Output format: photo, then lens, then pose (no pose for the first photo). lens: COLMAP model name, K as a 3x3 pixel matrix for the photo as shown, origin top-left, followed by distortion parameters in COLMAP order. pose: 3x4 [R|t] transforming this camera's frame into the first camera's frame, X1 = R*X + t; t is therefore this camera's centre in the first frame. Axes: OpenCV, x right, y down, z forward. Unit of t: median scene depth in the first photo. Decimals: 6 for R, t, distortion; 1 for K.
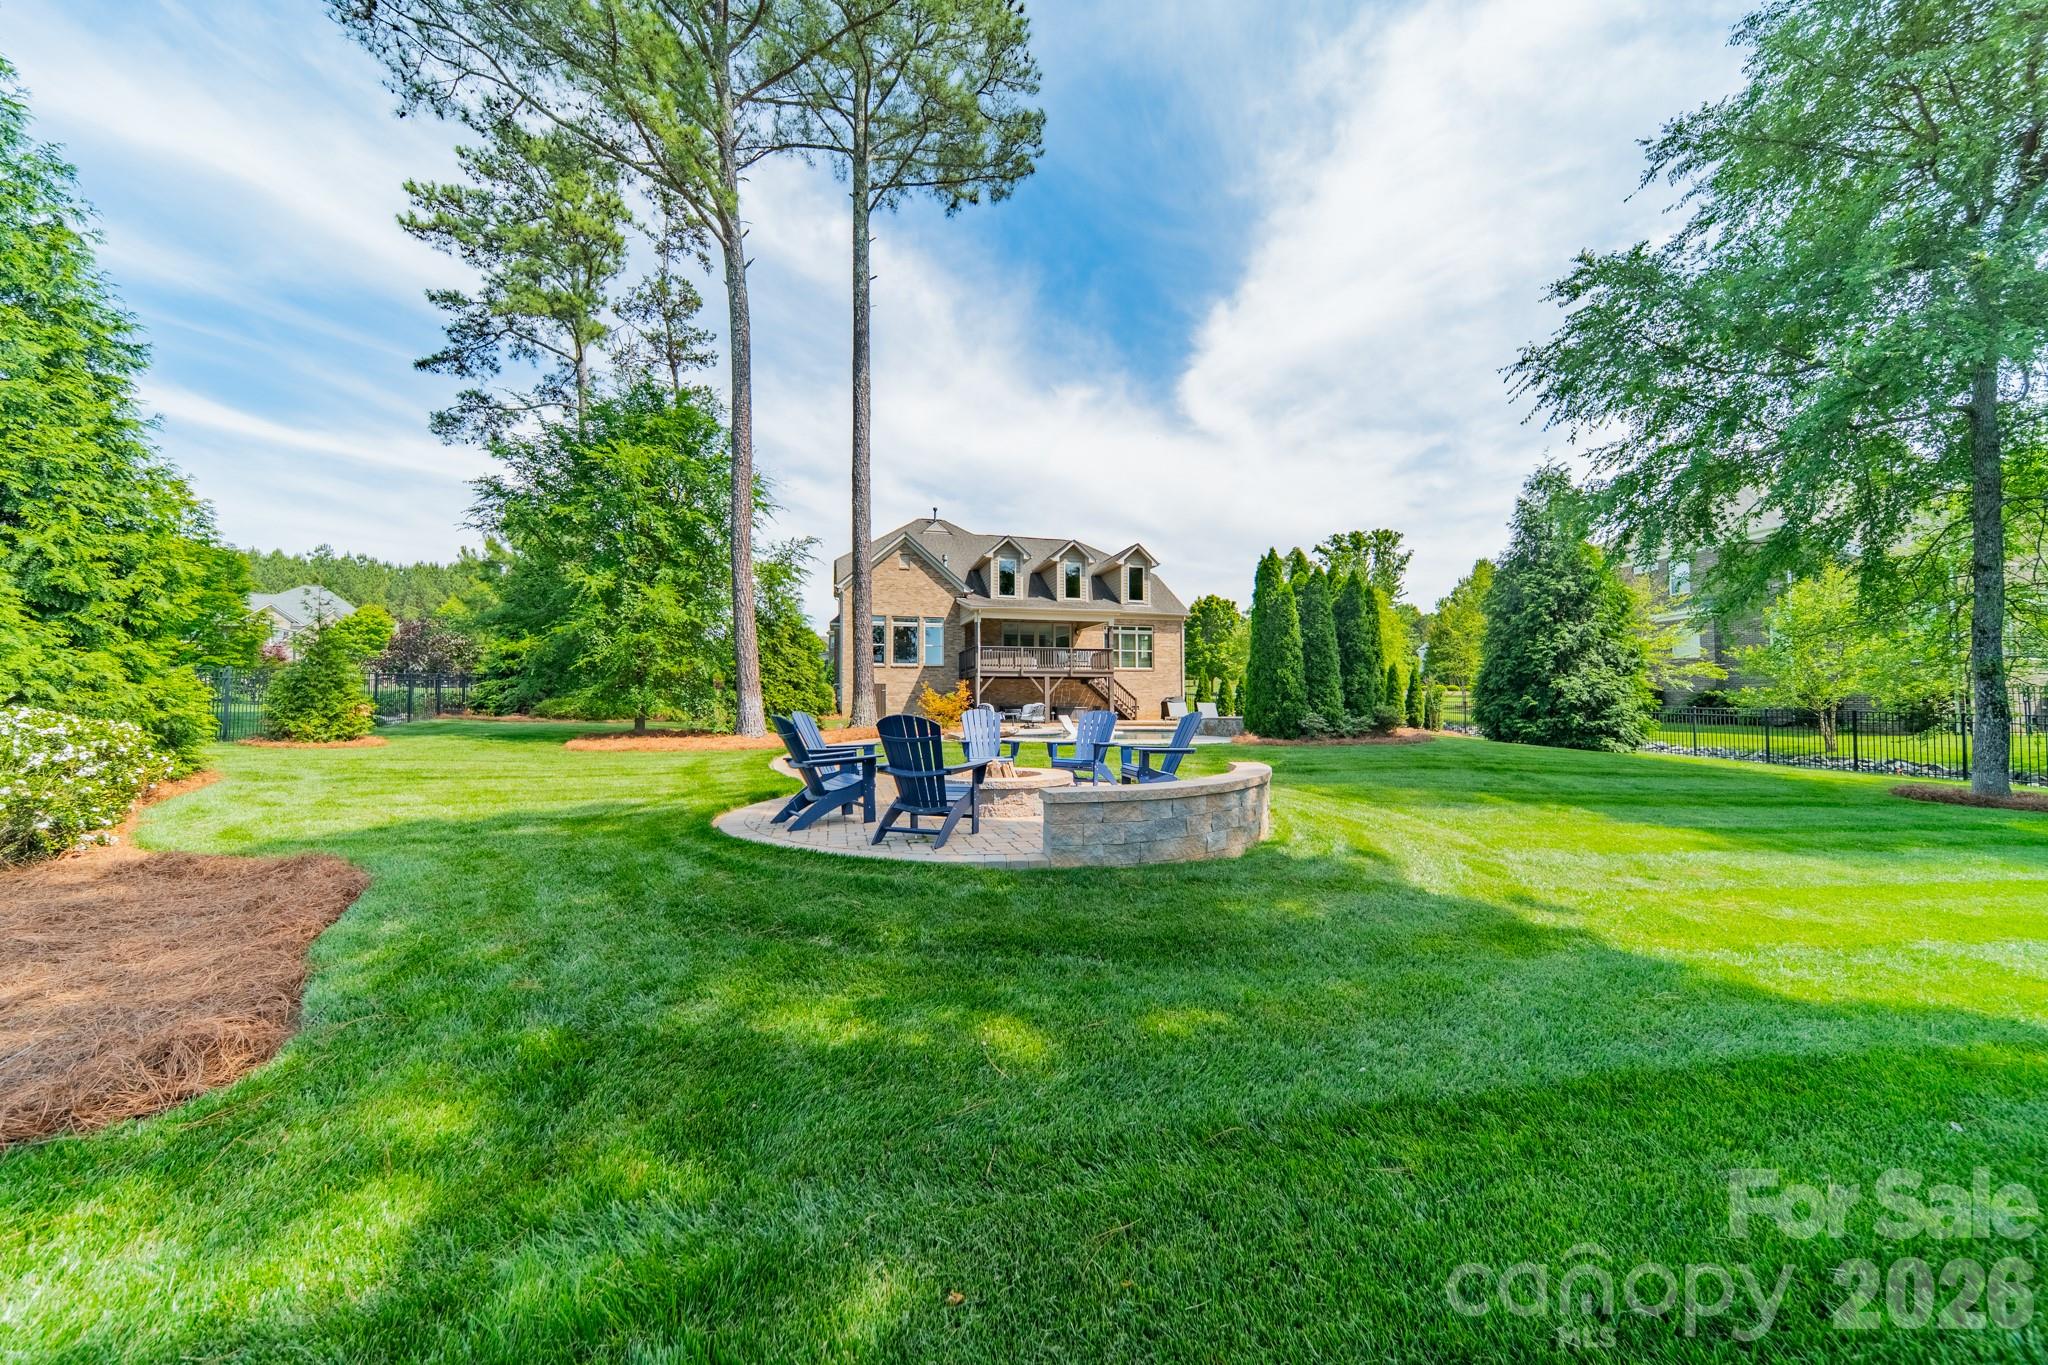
lens RADIAL K [[732.0, 0, 1027.1], [0, 732.0, 682.5], [0, 0, 1]] dist [0.009660, -0.000063]
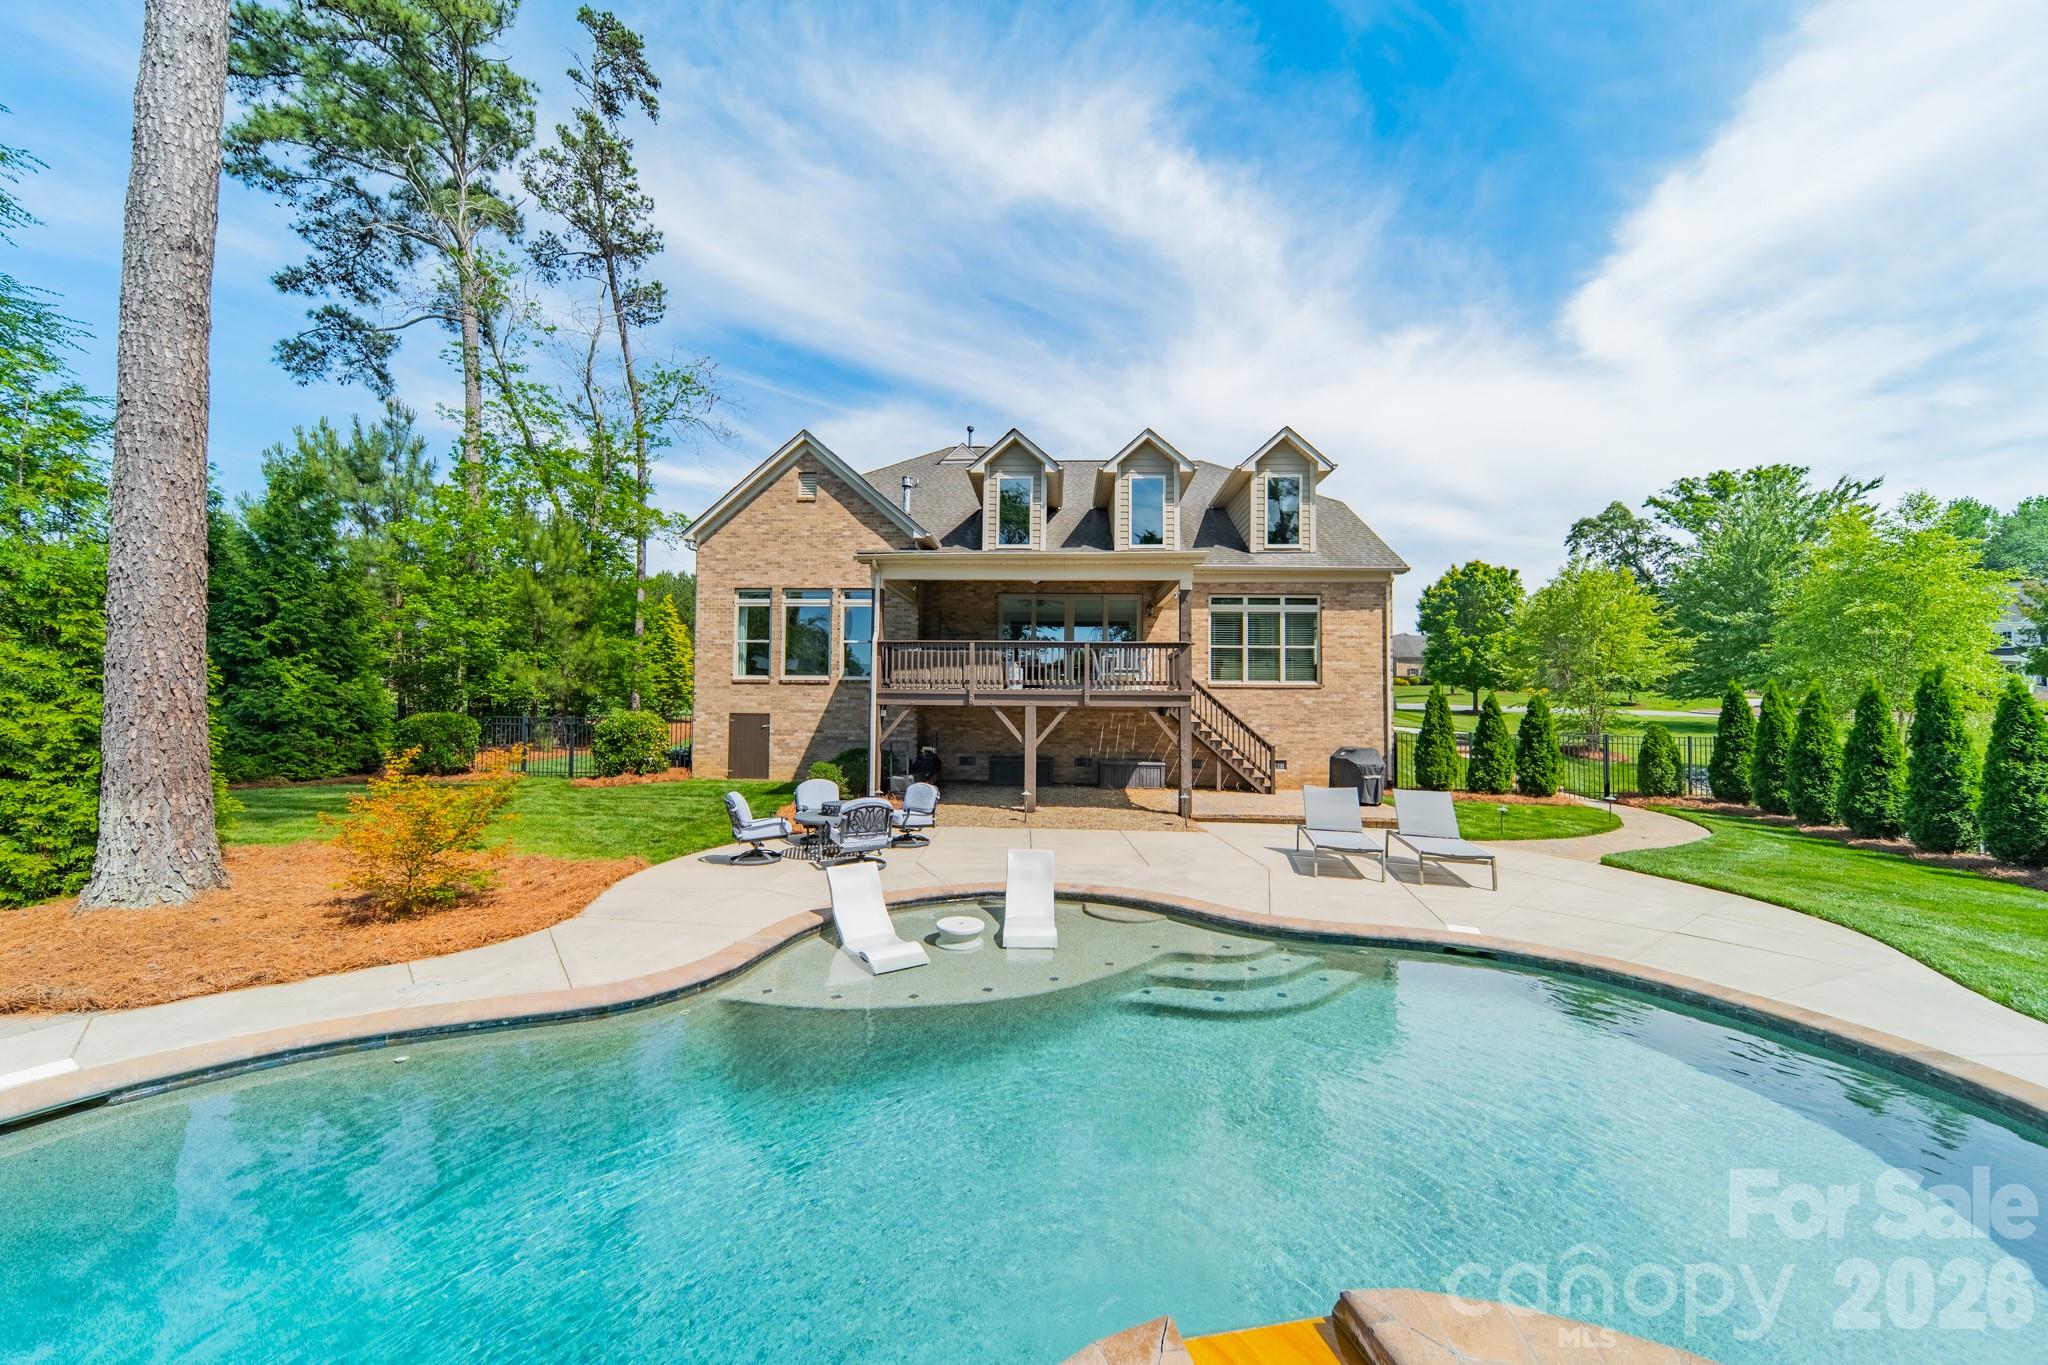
lens RADIAL K [[732.0, 0, 1027.1], [0, 732.0, 682.5], [0, 0, 1]] dist [0.009660, -0.000063]
pose [[0.952137, 0.000698, -0.305670, 0.134309], [-0.001182, 0.999998, -0.001399, -0.018232], [0.305669, 0.001693, 0.952136, 0.473963]]
